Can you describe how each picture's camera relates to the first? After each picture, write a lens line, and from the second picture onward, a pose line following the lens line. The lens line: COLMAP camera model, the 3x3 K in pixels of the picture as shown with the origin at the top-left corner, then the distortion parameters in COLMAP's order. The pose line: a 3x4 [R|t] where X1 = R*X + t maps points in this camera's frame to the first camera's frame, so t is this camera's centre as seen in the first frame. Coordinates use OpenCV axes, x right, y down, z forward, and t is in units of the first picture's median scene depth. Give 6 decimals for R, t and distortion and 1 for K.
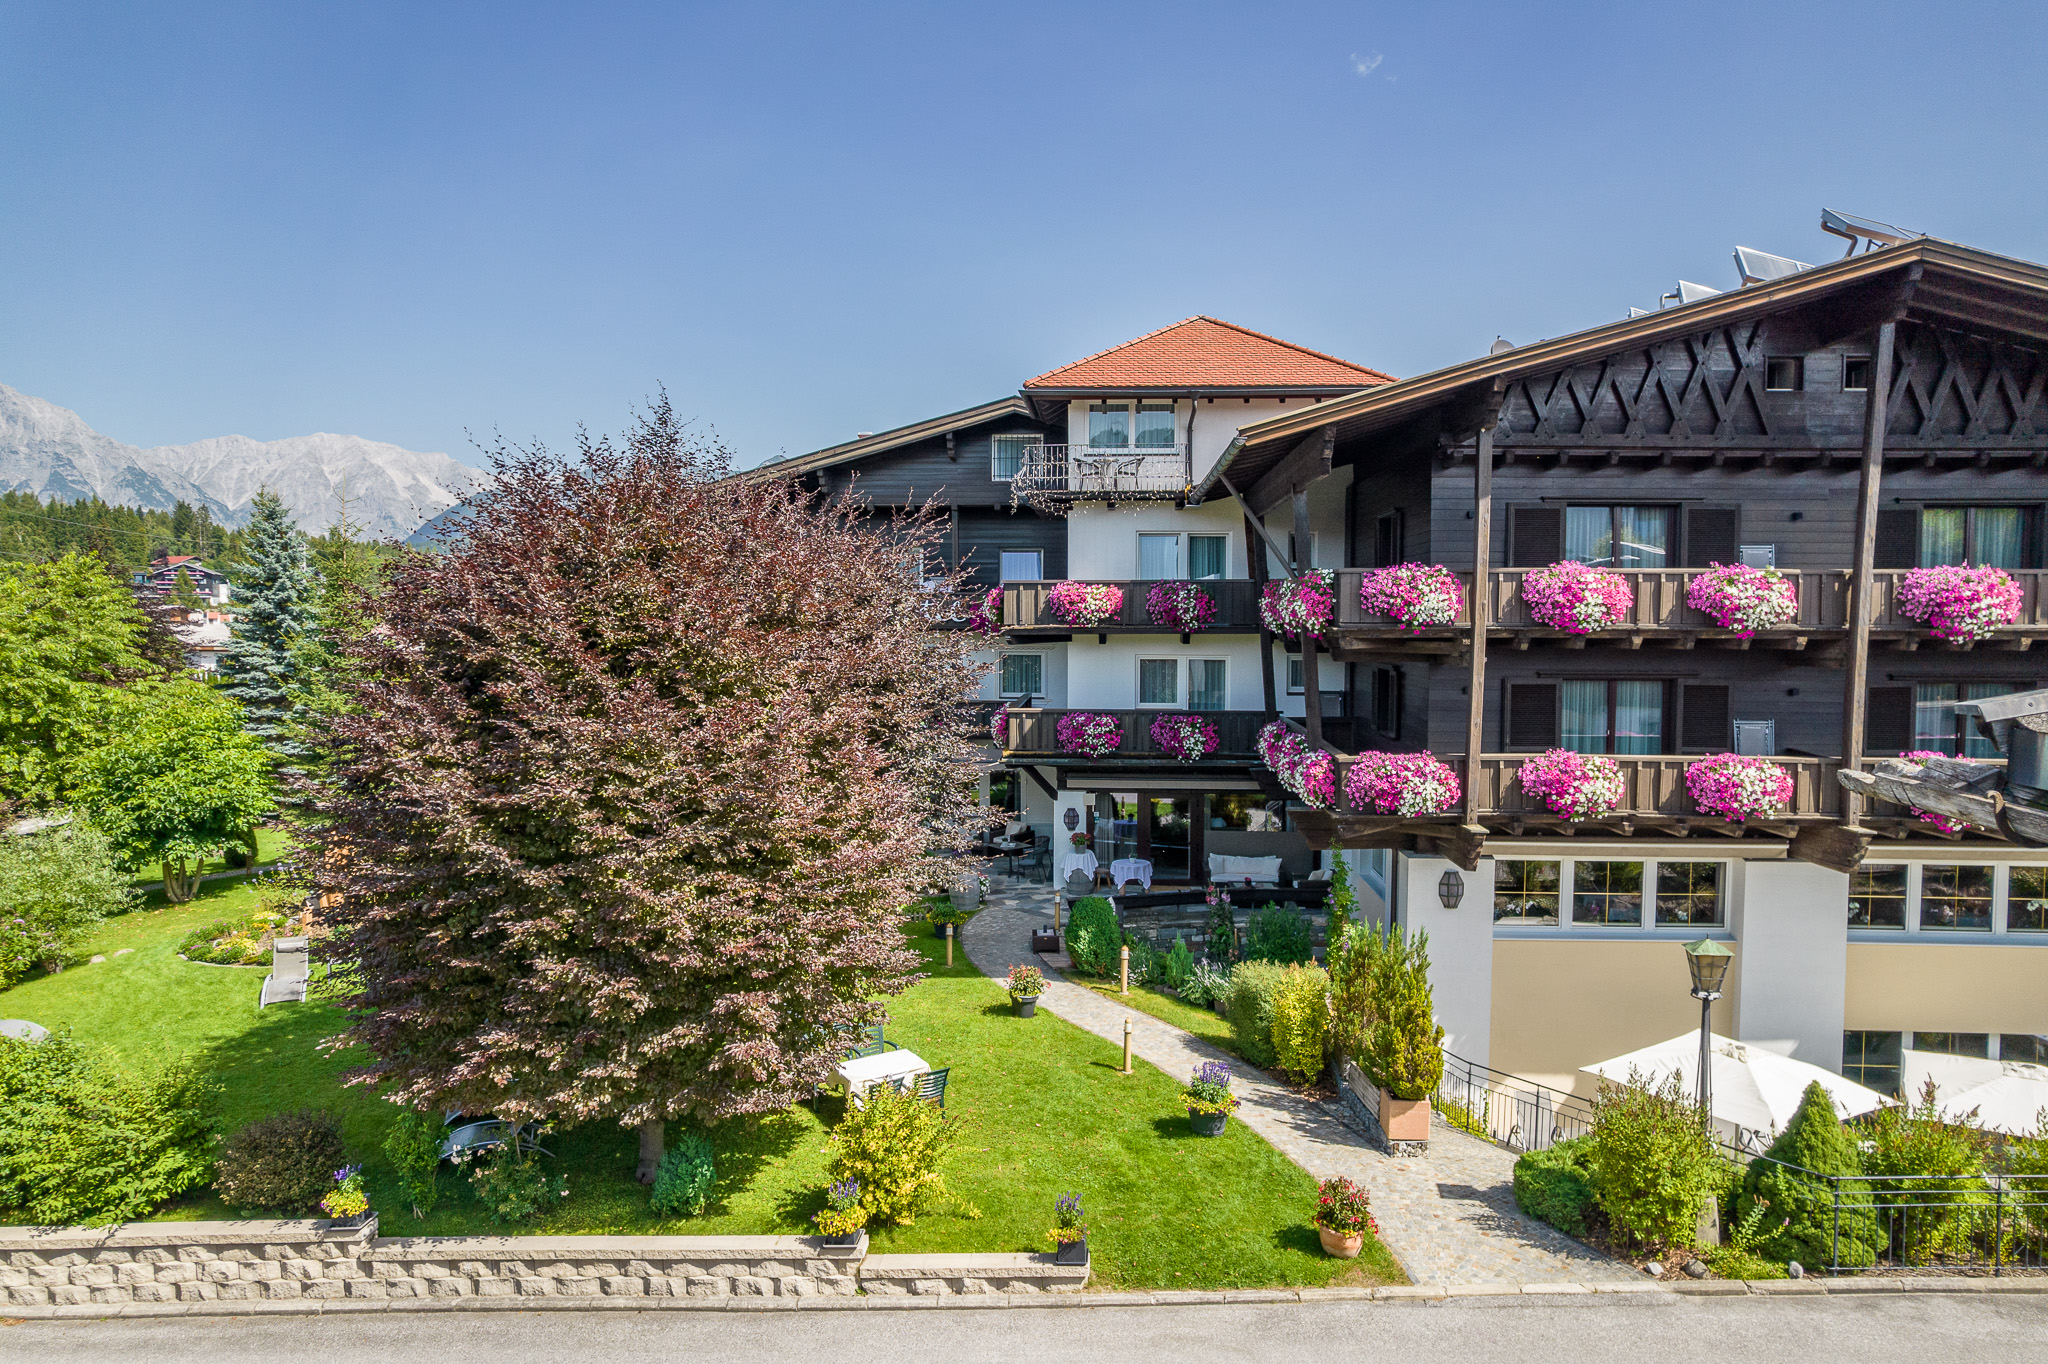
lens RADIAL K [[1312.0, 0, 1030.7], [0, 1312.0, 700.4], [0, 0, 1]] dist [-0.070595, 0.058468]
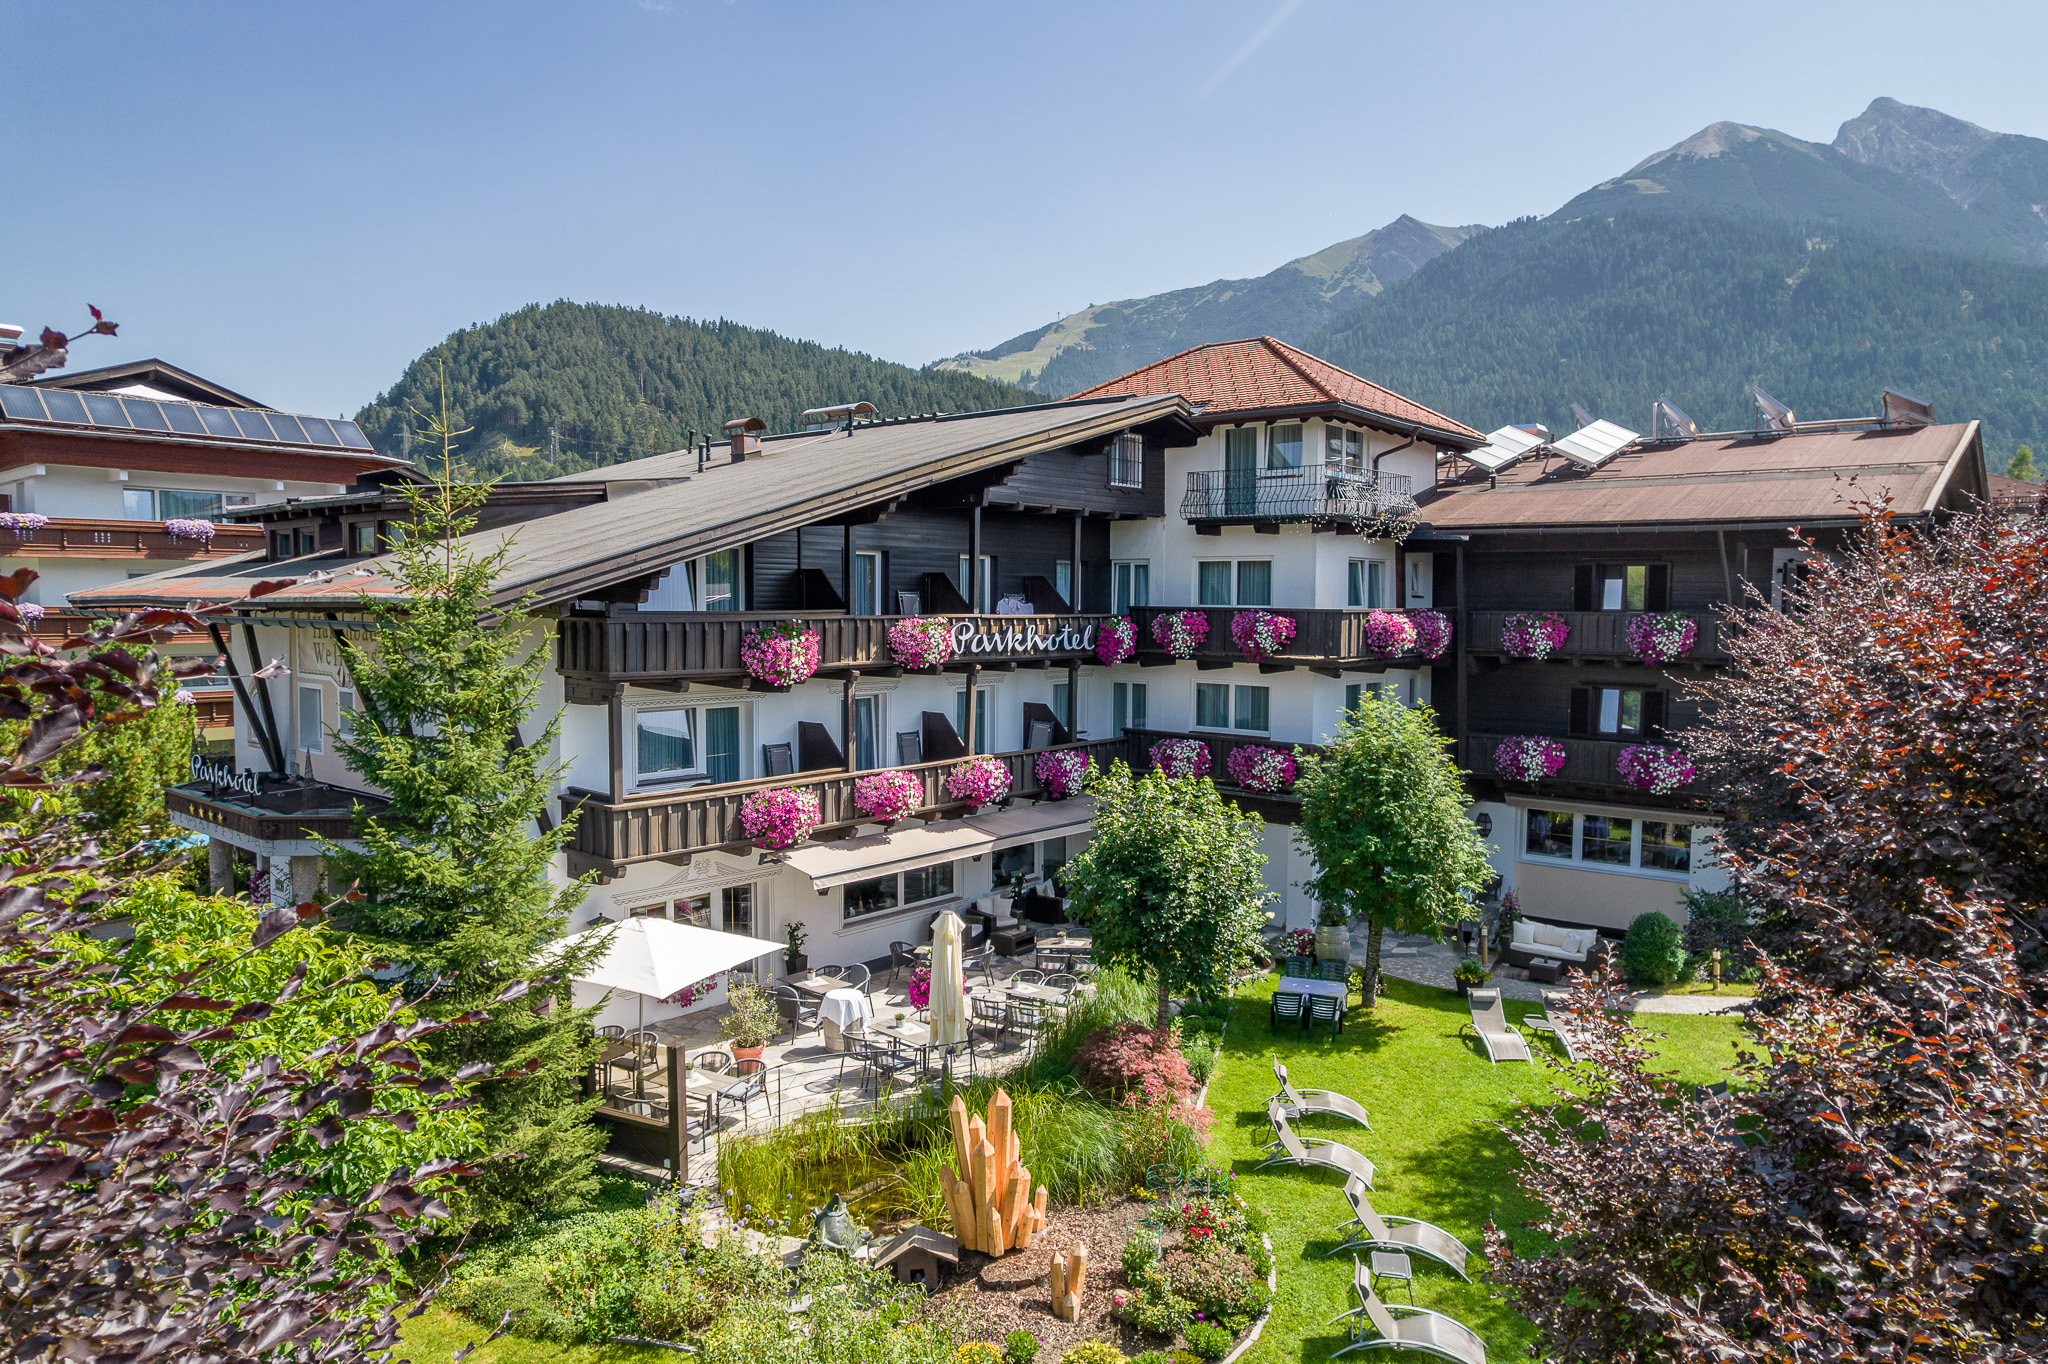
lens RADIAL K [[1312.0, 0, 1030.7], [0, 1312.0, 700.4], [0, 0, 1]] dist [-0.070595, 0.058468]
pose [[0.598441, -0.063558, 0.798642, -1.320528], [0.047523, 0.997909, 0.043806, -0.117874], [-0.799756, 0.011738, 0.600210, 0.918731]]
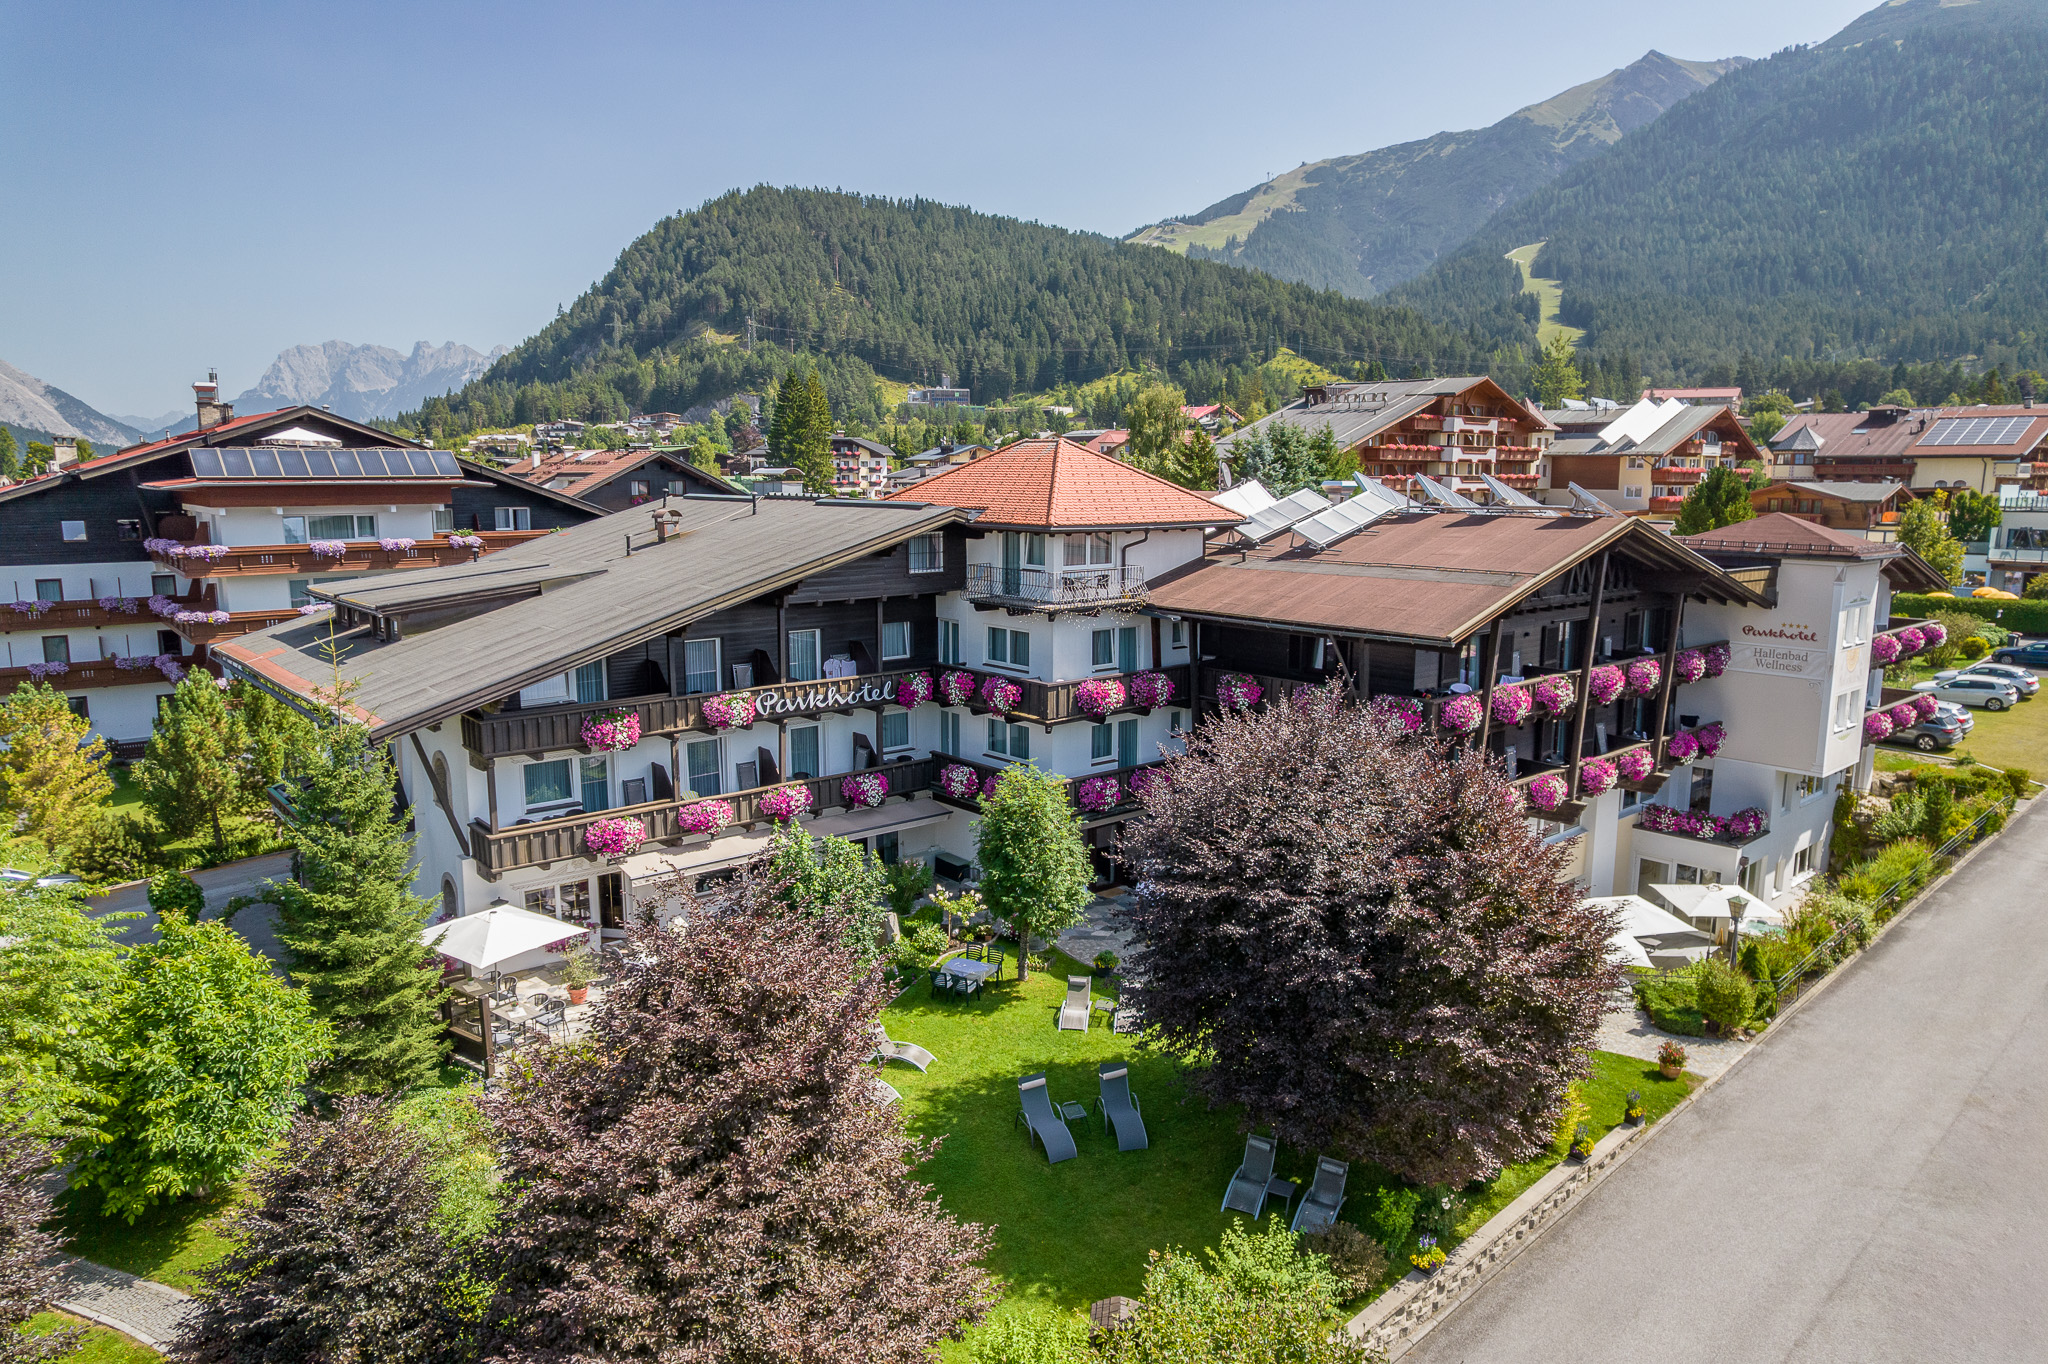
lens RADIAL K [[1312.0, 0, 1030.7], [0, 1312.0, 700.4], [0, 0, 1]] dist [-0.070595, 0.058468]
pose [[0.714768, -0.123988, 0.688283, -1.314882], [0.044472, 0.990225, 0.132197, -0.358793], [-0.697946, -0.063881, 0.713295, 0.181464]]
